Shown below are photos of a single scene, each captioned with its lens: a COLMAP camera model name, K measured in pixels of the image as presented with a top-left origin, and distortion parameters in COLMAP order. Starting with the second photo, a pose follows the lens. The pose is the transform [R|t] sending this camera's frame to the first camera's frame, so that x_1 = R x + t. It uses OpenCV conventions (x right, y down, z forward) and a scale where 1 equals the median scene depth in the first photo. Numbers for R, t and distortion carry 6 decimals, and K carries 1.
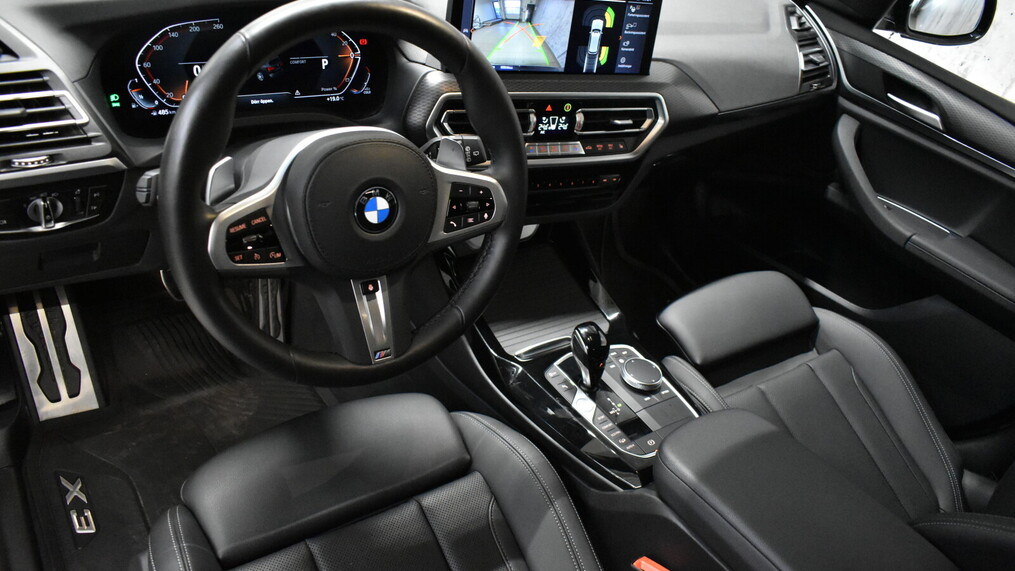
lens RADIAL K [[766.2, 0, 507.5], [0, 766.2, 285.5], [0, 0, 1]] dist [-0.032264, 0.012539]
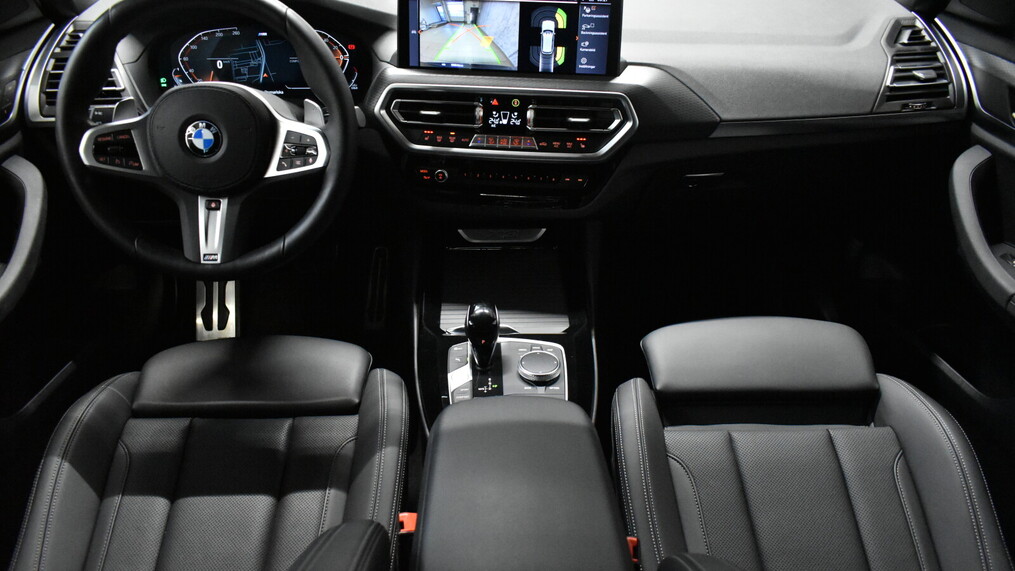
lens RADIAL K [[766.2, 0, 507.5], [0, 766.2, 285.5], [0, 0, 1]] dist [-0.032264, 0.012539]
pose [[0.830967, 0.109285, -0.545482, 0.689014], [-0.187403, 0.978197, -0.089504, 0.114598], [0.523808, 0.176600, 0.833329, 0.157032]]
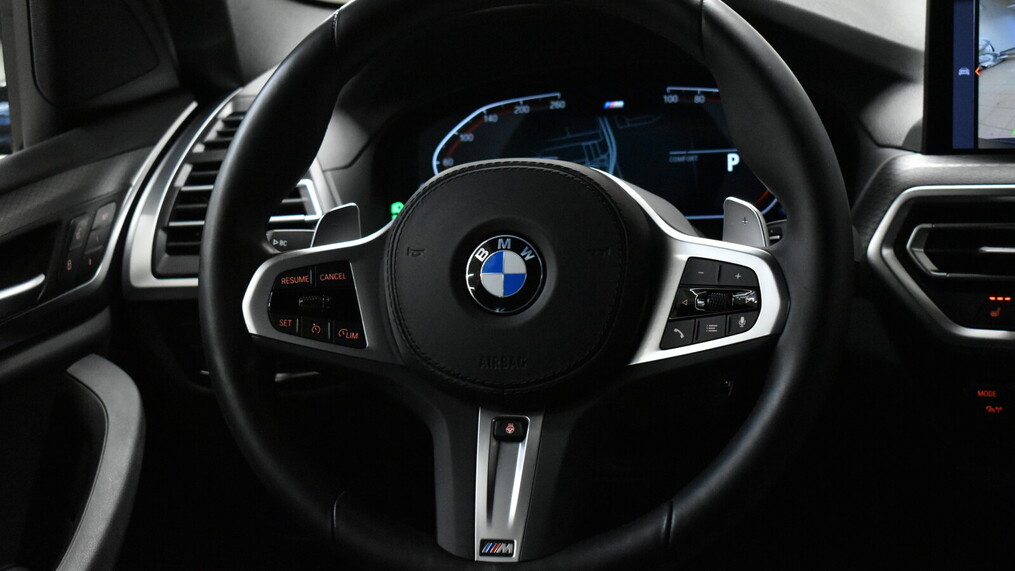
lens RADIAL K [[1802.0, 0, 507.5], [0, 1802.0, 285.5], [0, 0, 1]] dist [-0.031243, -0.059033]
pose [[0.633704, -0.084529, -0.768944, 0.606249], [-0.273275, 0.905461, -0.324748, 0.242632], [0.723699, 0.415927, 0.550694, 0.172761]]
